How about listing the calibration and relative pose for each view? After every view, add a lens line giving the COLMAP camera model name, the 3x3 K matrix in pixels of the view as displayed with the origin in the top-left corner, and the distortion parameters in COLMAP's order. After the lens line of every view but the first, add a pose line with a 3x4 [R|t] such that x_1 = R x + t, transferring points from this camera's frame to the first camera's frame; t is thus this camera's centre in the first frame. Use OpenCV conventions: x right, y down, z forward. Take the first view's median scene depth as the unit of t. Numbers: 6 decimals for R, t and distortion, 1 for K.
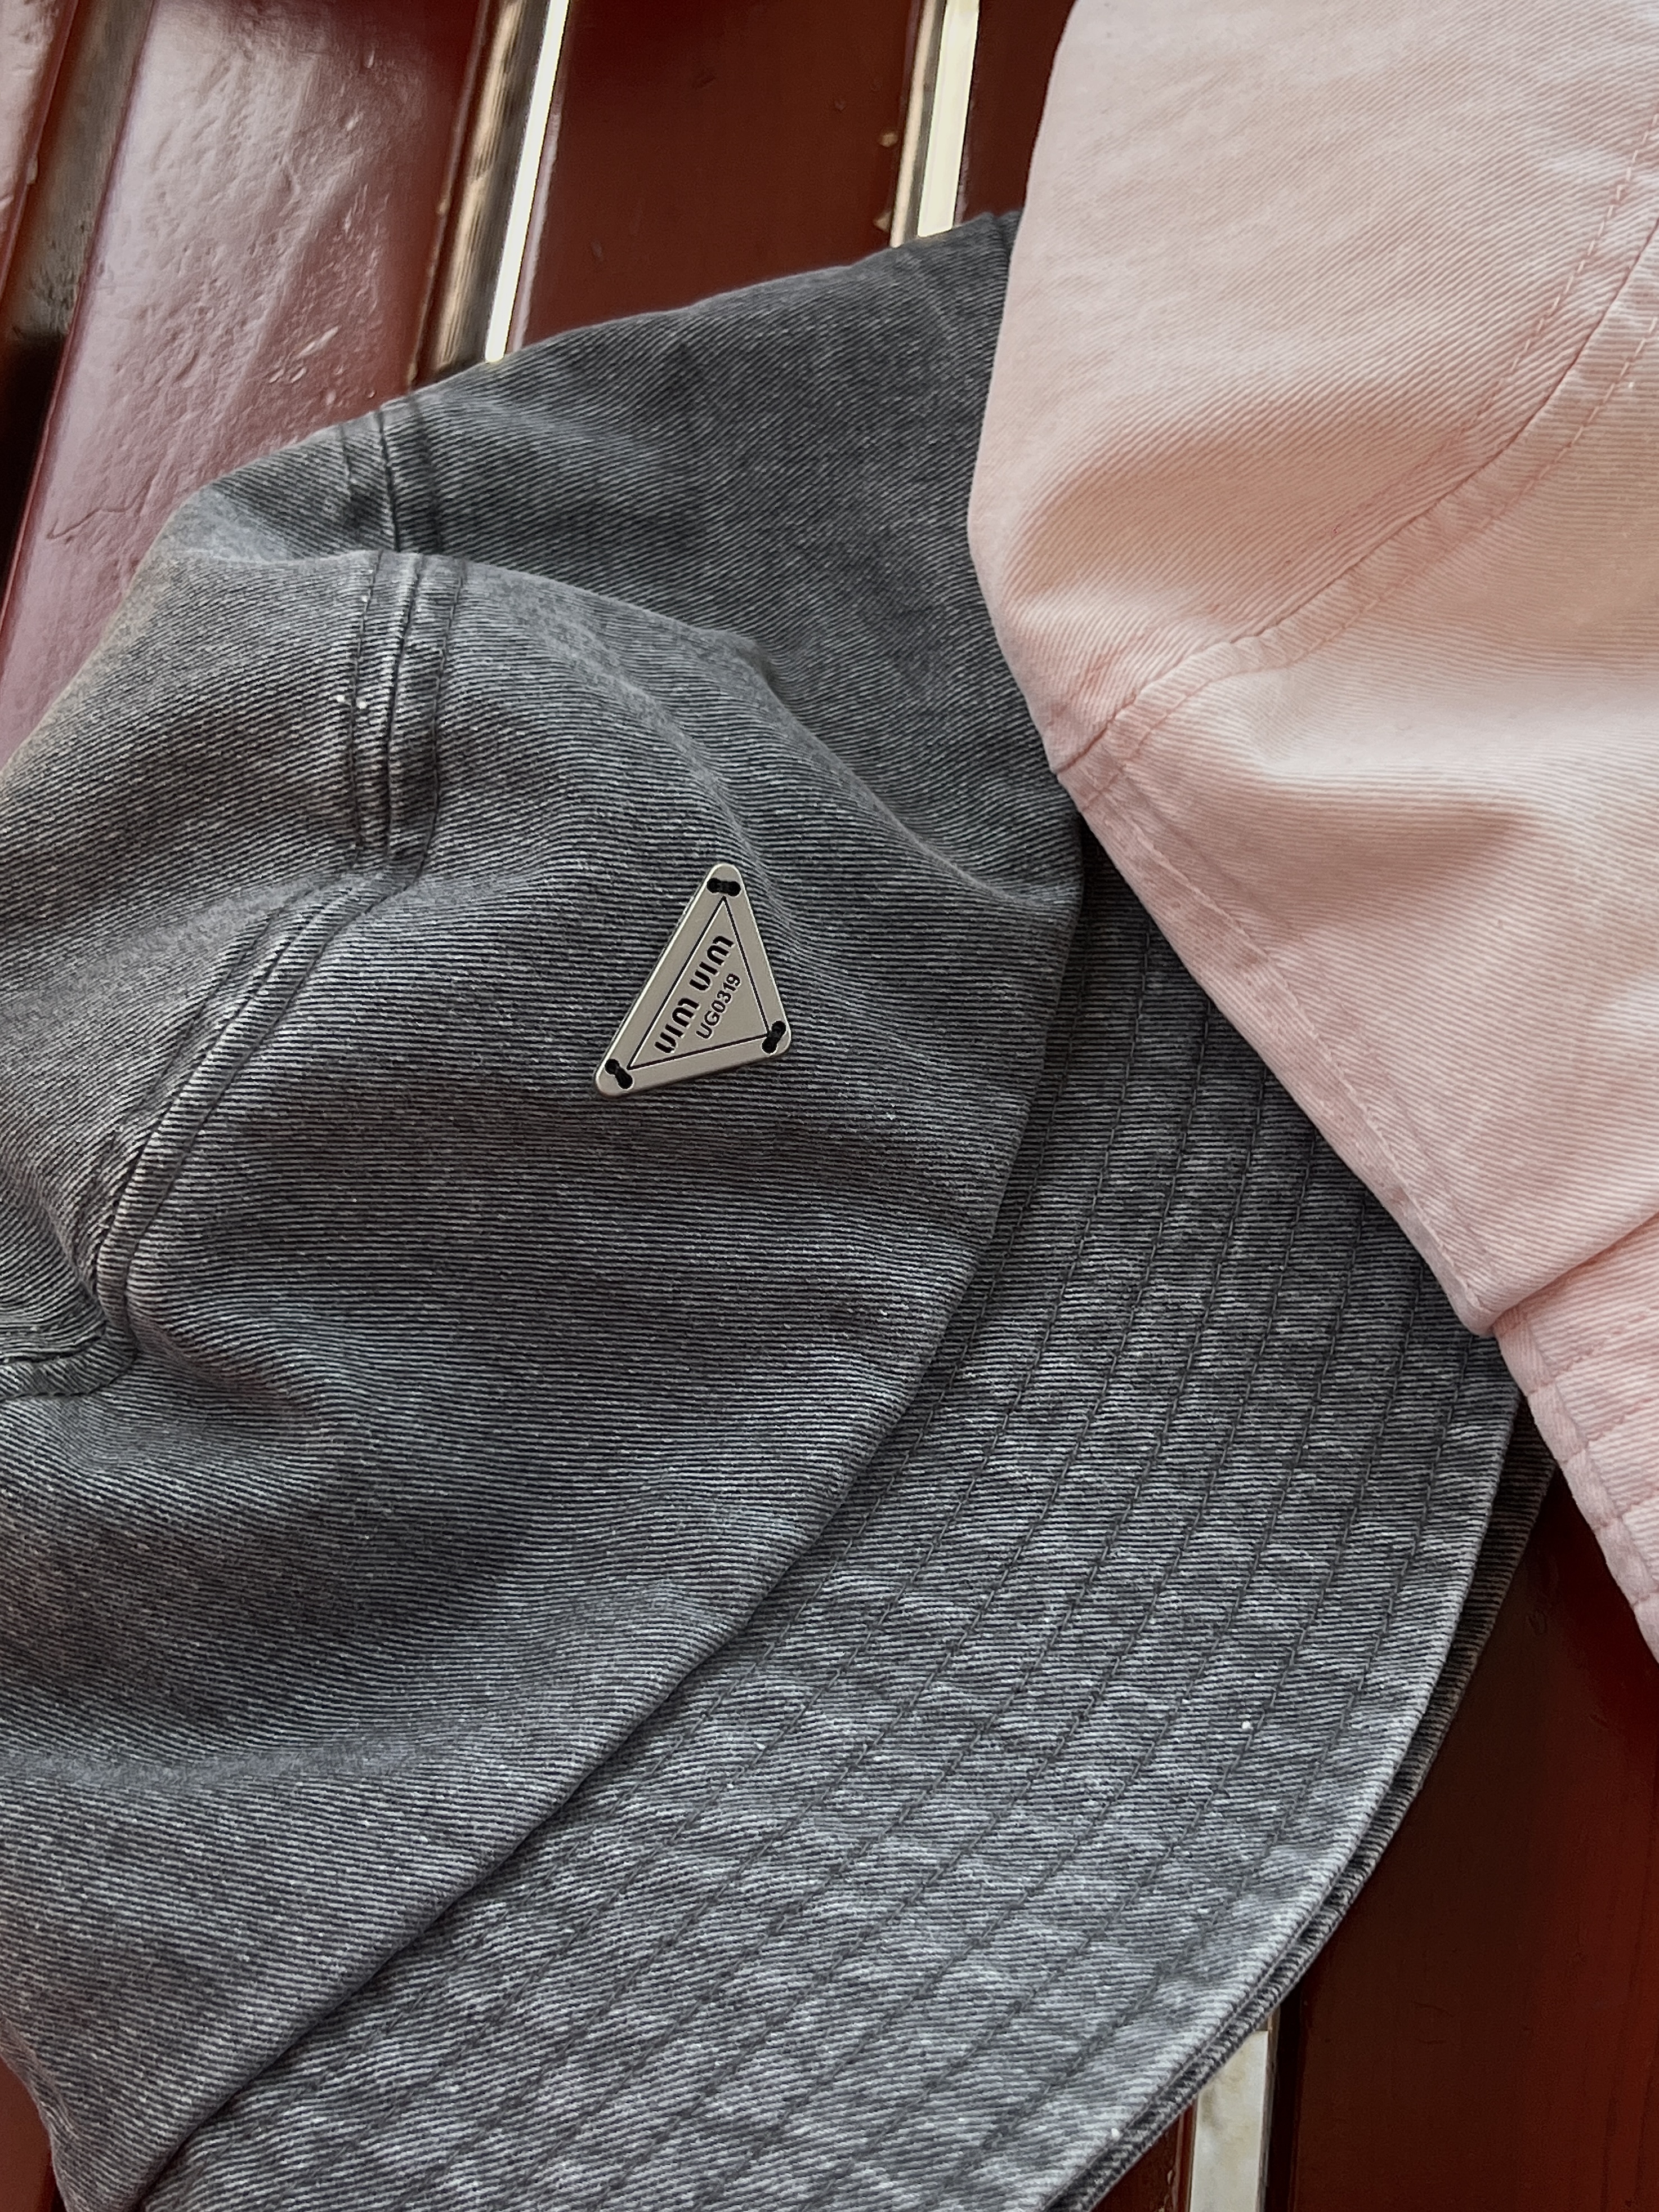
lens RADIAL K [[2991.7, 0, 831.4], [0, 2991.7, 1107.3], [0, 0, 1]] dist [0.049290, 0.000000]
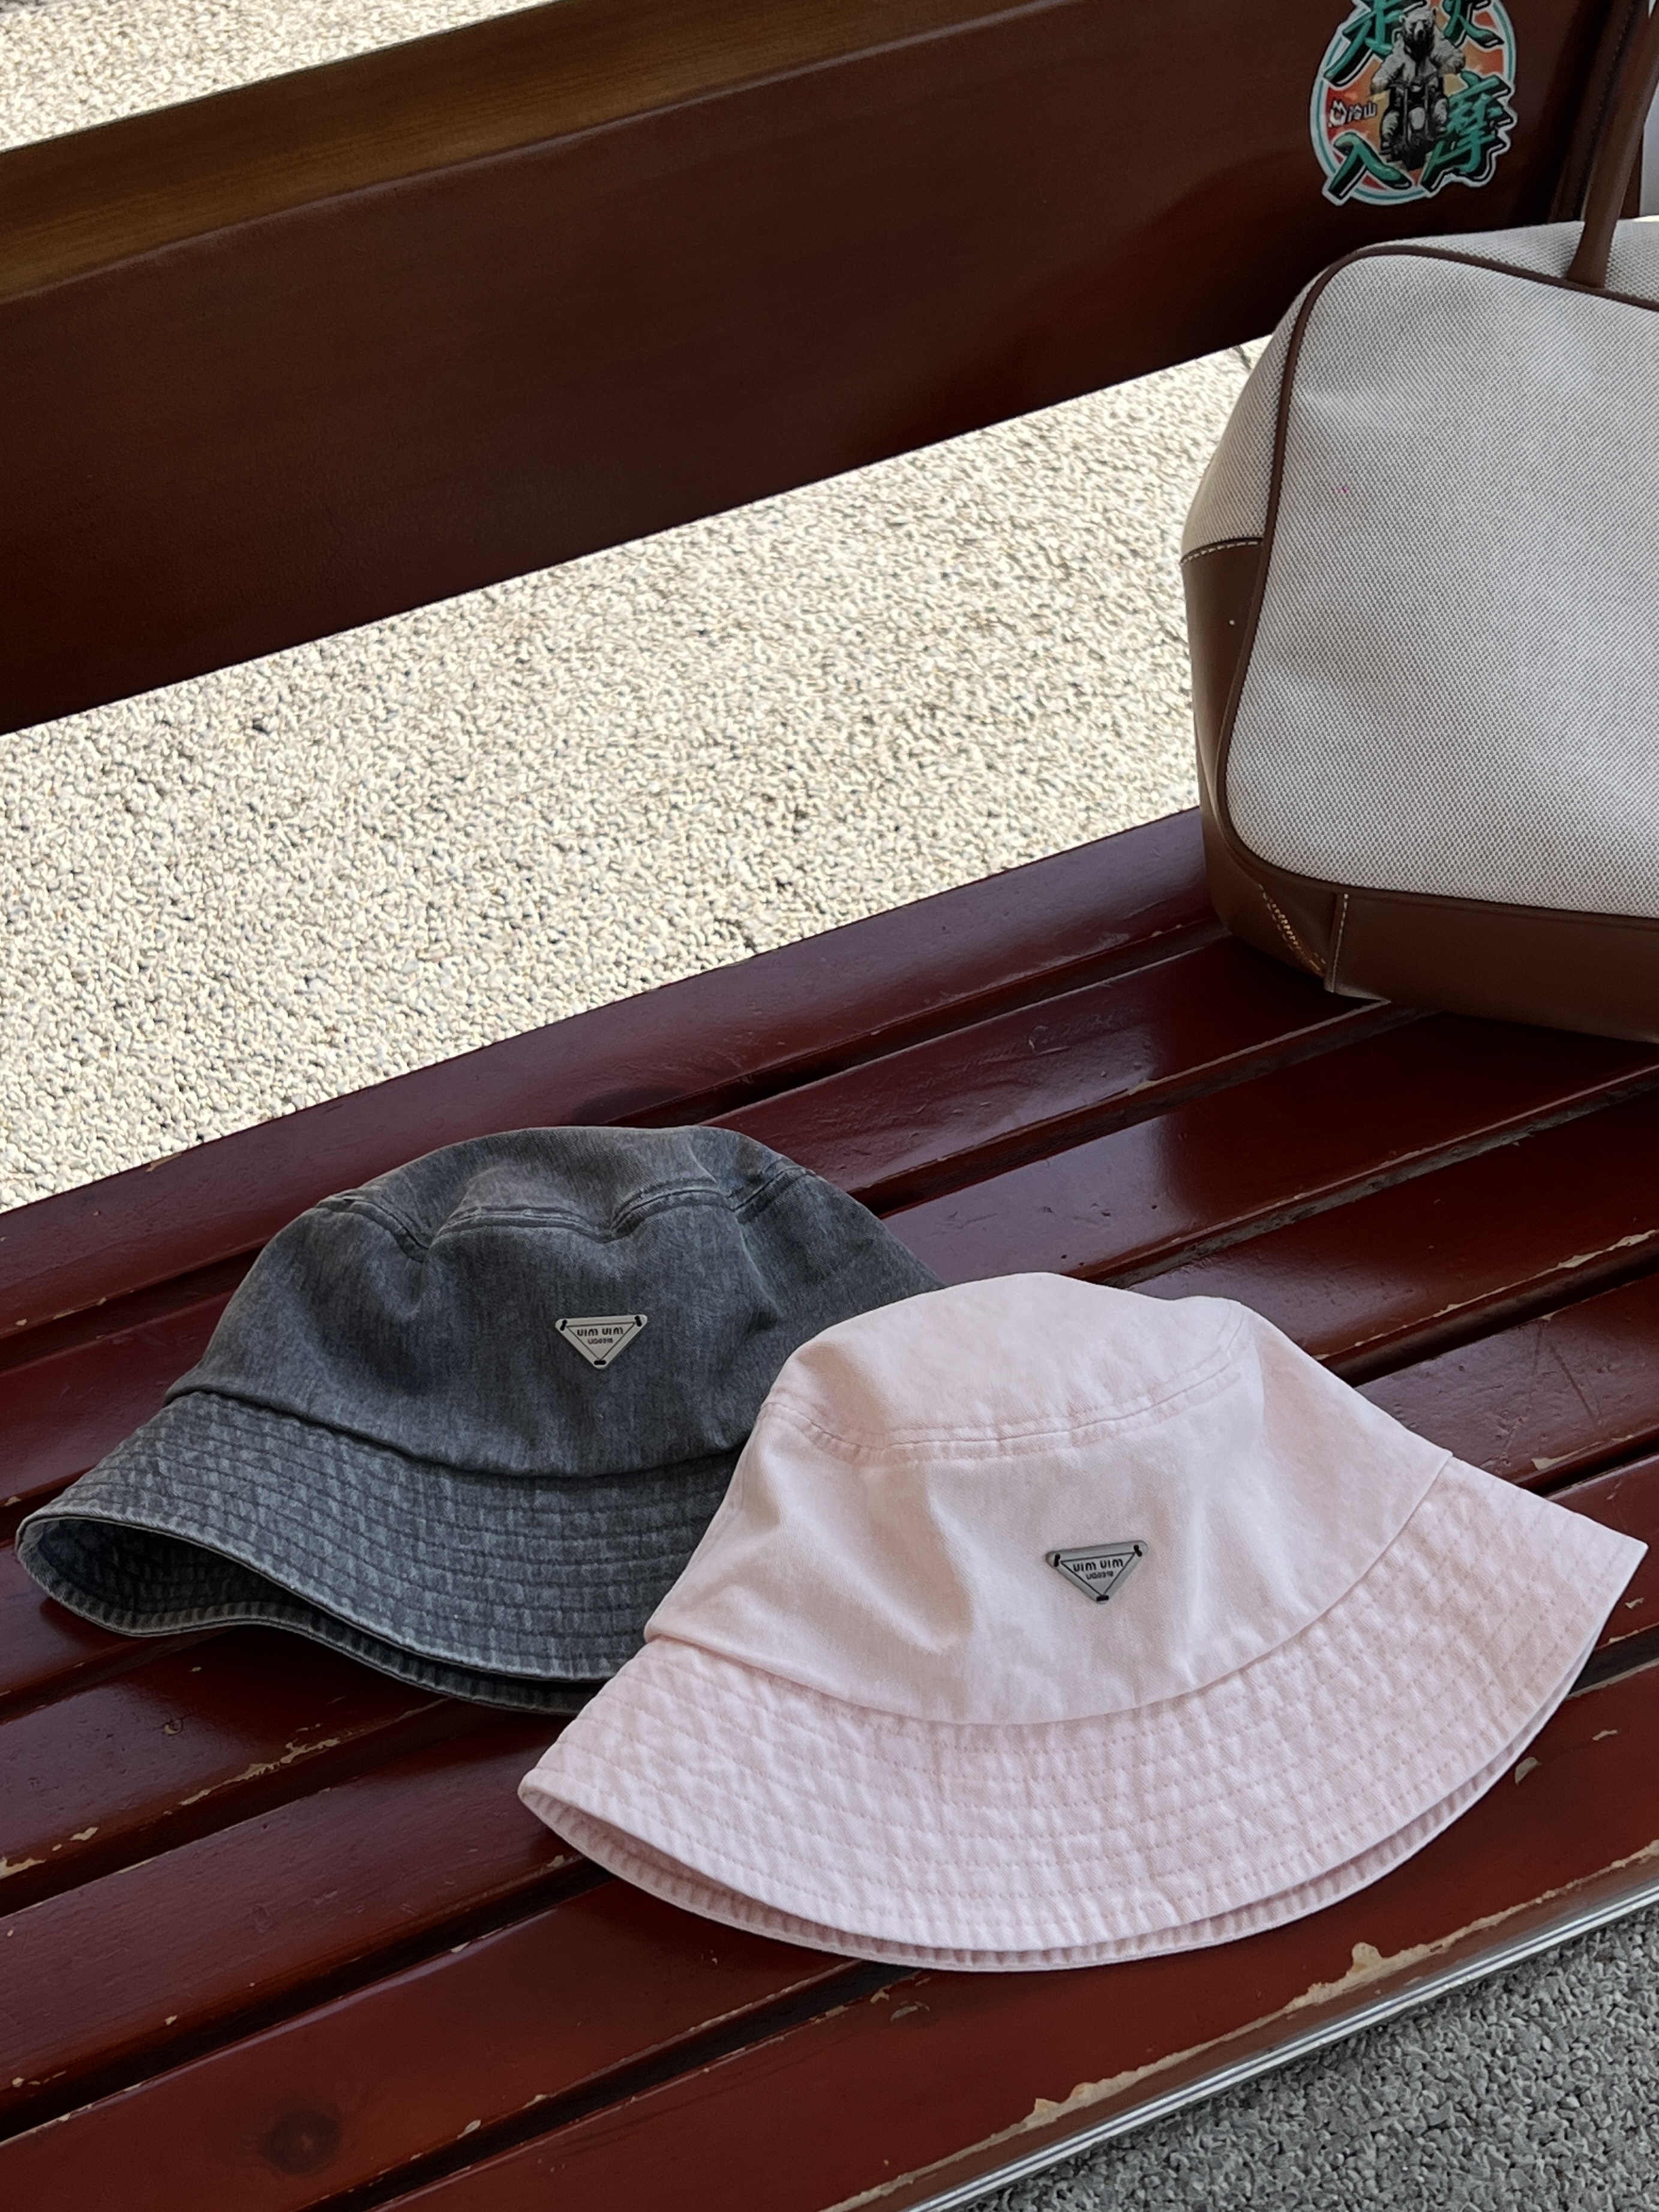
lens RADIAL K [[2991.5, 0, 832.3], [0, 2991.5, 1111.2], [0, 0, 1]] dist [0.049290, 0.000000]
pose [[0.448614, 0.714569, -0.536784, 1.451975], [-0.828046, 0.558318, 0.051199, -0.490773], [0.336281, 0.421513, 0.842165, -1.438338]]
